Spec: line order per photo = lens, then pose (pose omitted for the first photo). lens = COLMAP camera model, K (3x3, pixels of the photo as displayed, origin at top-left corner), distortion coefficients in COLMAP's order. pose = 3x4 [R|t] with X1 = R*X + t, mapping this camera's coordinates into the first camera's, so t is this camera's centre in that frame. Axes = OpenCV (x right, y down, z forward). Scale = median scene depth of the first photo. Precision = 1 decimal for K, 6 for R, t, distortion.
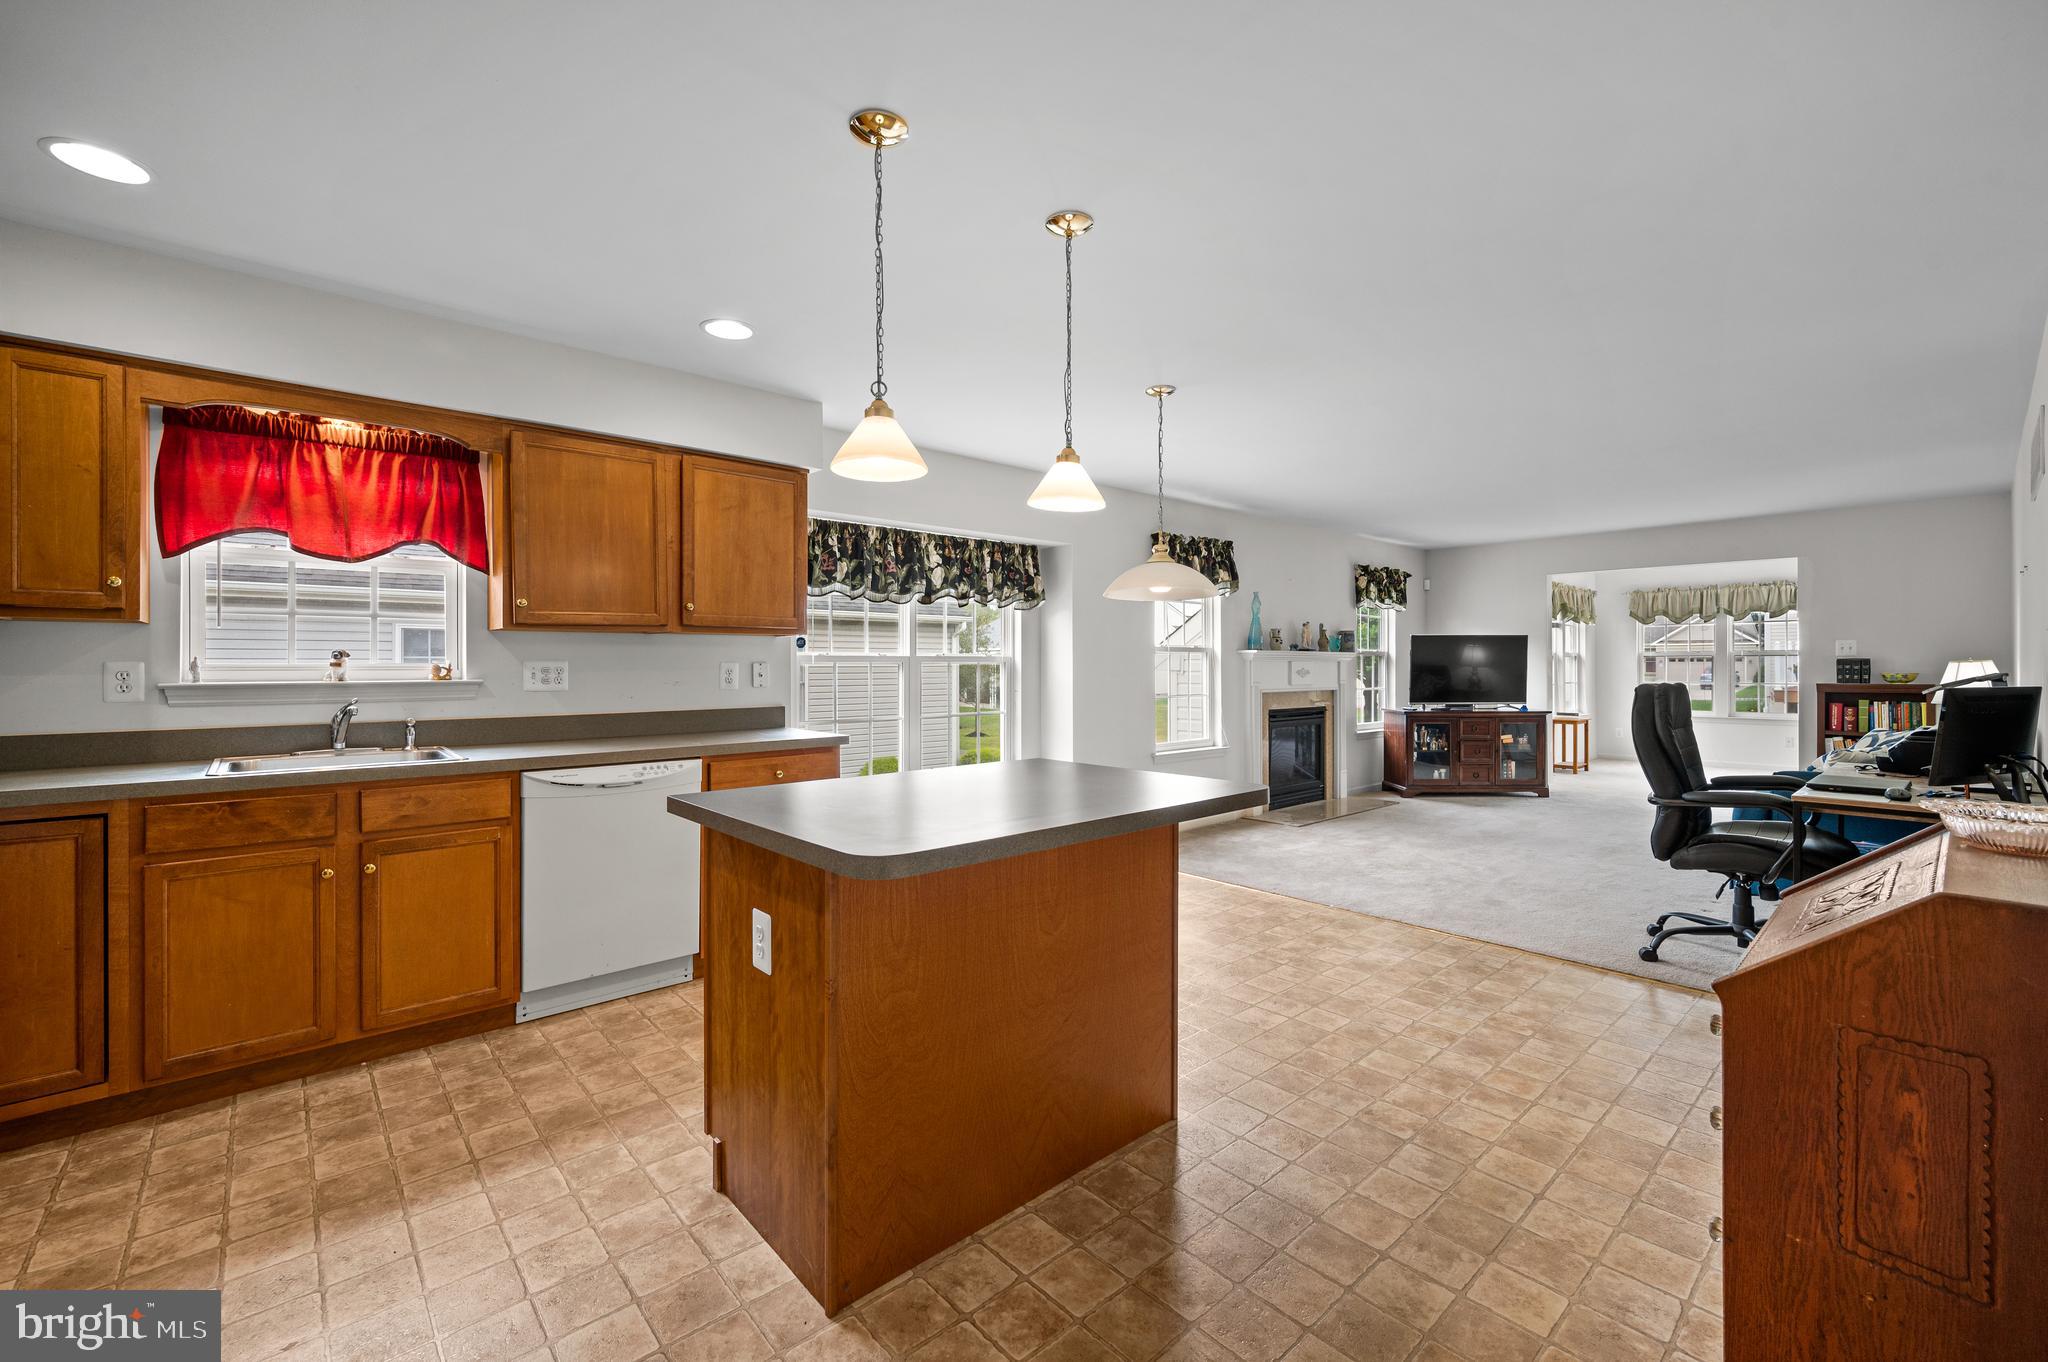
lens RADIAL K [[833.9, 0, 1046.9], [0, 833.9, 684.8], [0, 0, 1]] dist [-0.001087, -0.000045]
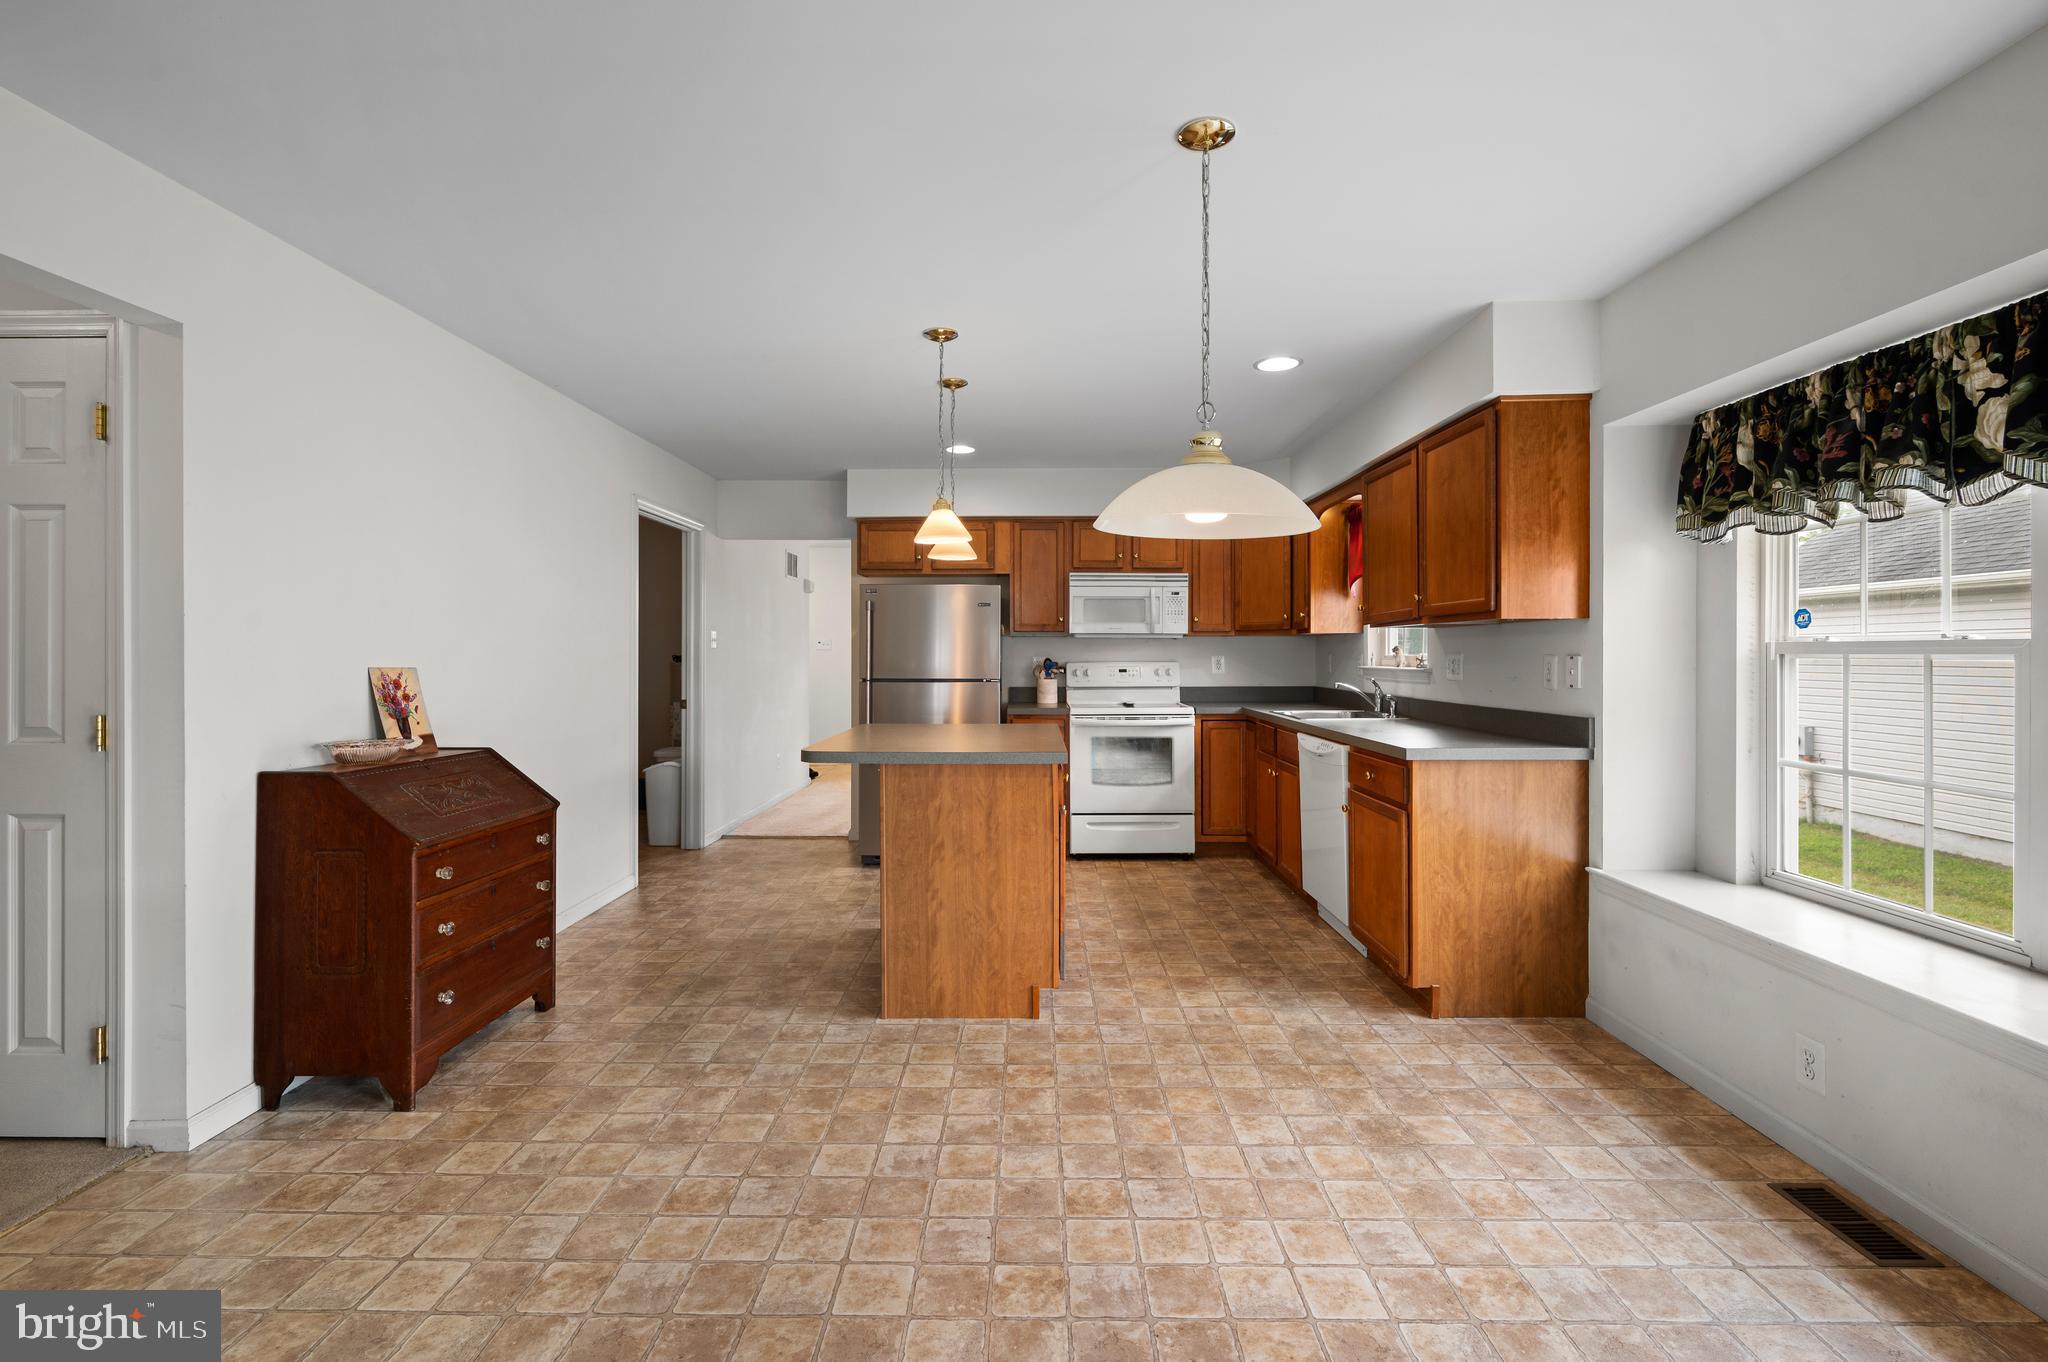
lens RADIAL K [[936.3, 0, 1022.8], [0, 936.3, 671.9], [0, 0, 1]] dist [-0.000825, 0.000566]
pose [[-0.685564, 0.017655, -0.727798, 0.808981], [-0.013215, 0.999239, 0.036689, -0.048196], [0.727892, 0.034771, -0.684810, 1.654777]]
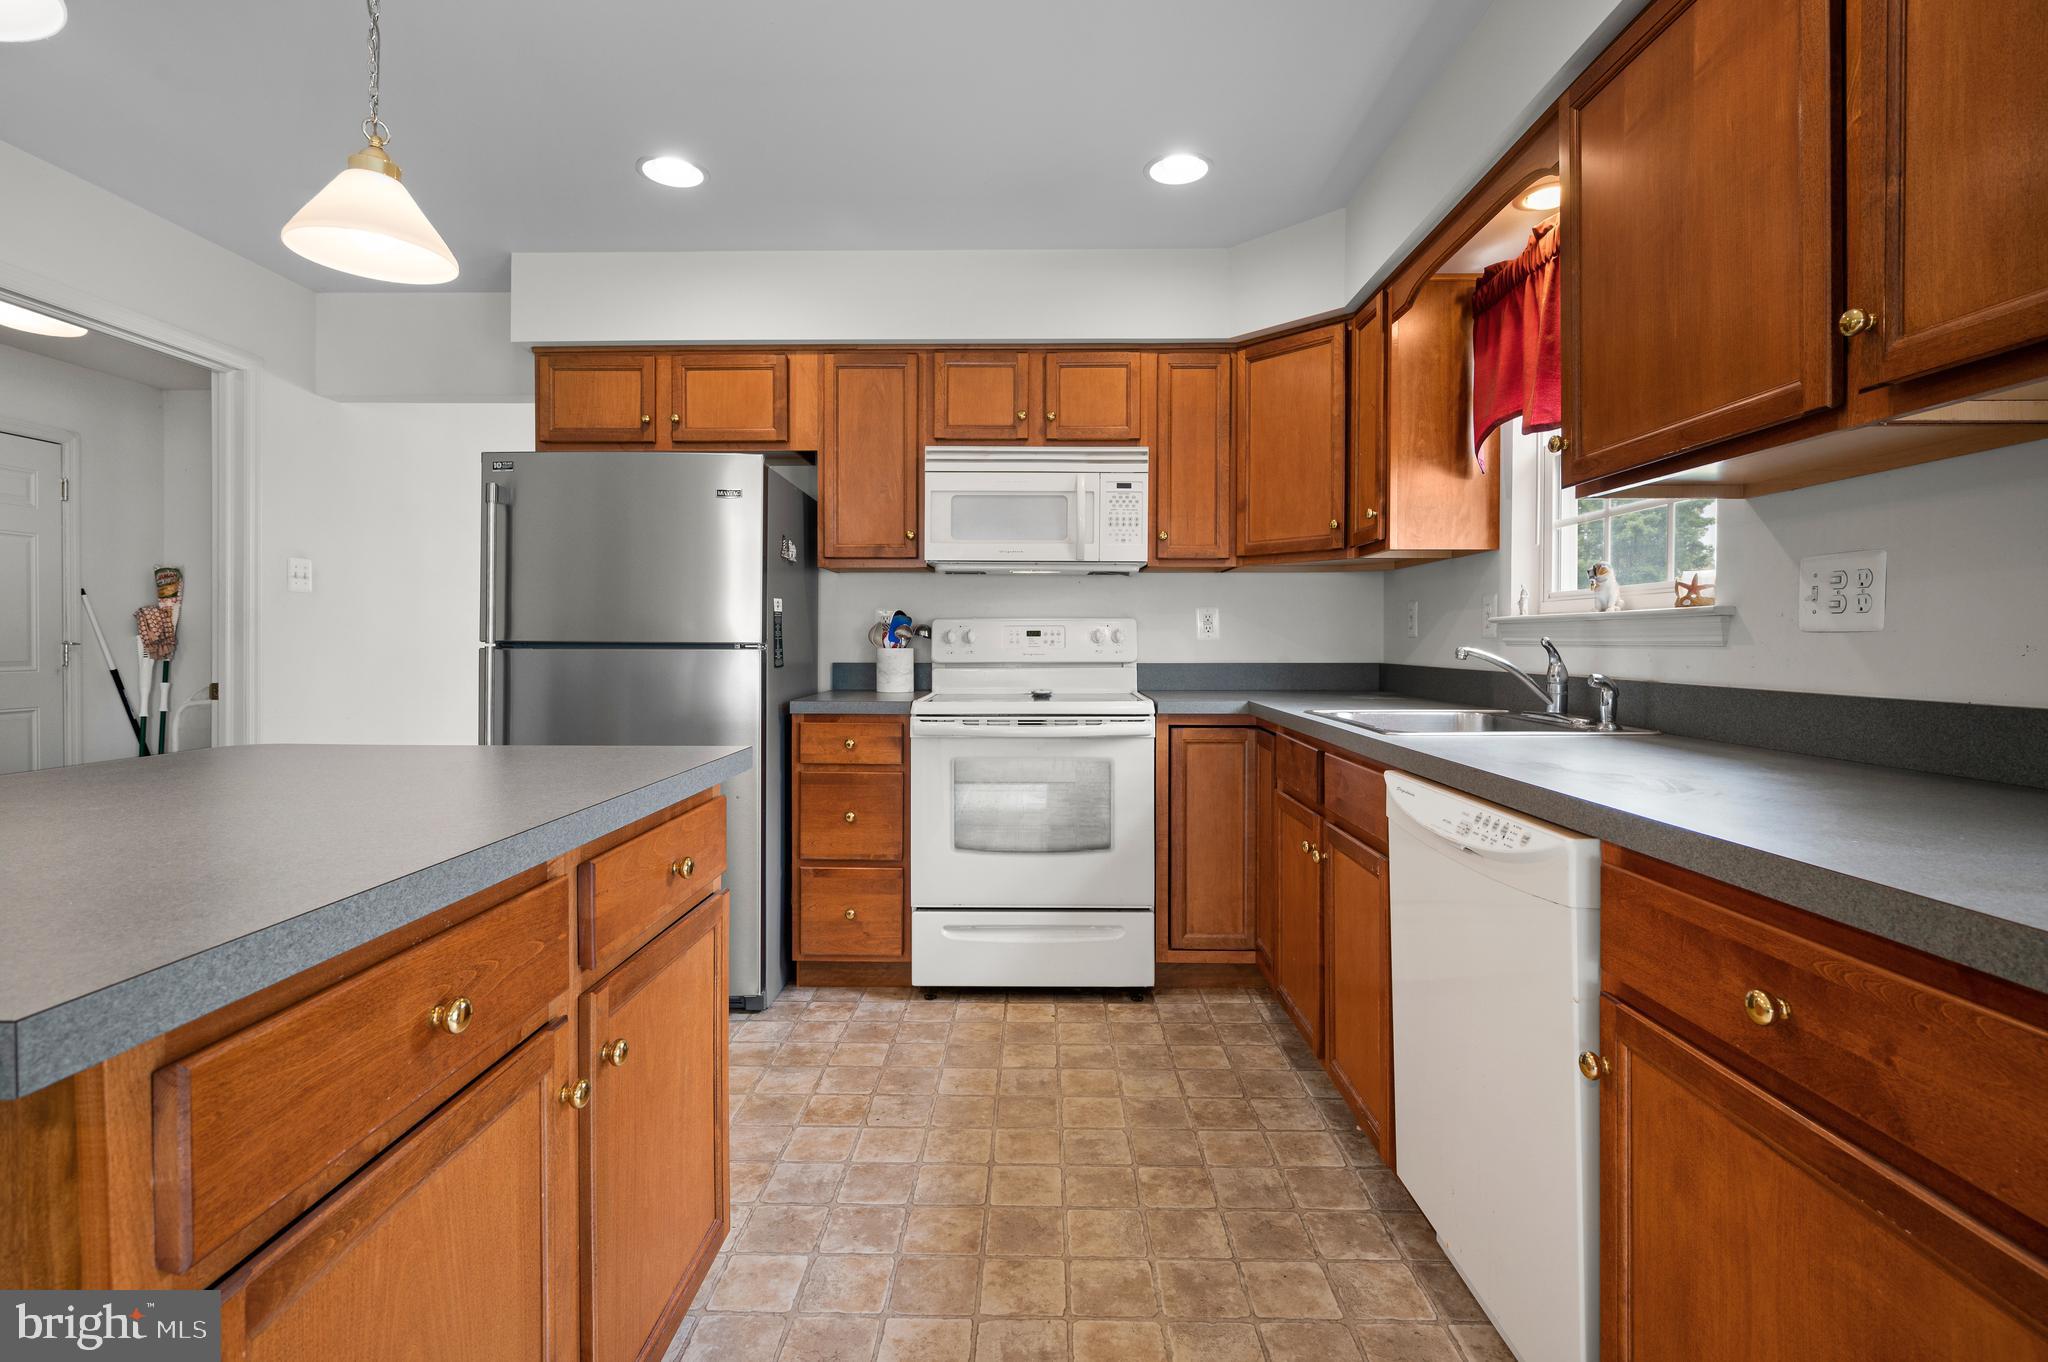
lens RADIAL K [[936.3, 0, 1022.8], [0, 936.3, 671.9], [0, 0, 1]] dist [-0.000825, 0.000566]
pose [[-0.696067, 0.024954, -0.717543, -0.022608], [-0.016156, 0.998598, 0.050401, 0.011936], [0.717795, 0.046675, -0.694688, 1.182748]]
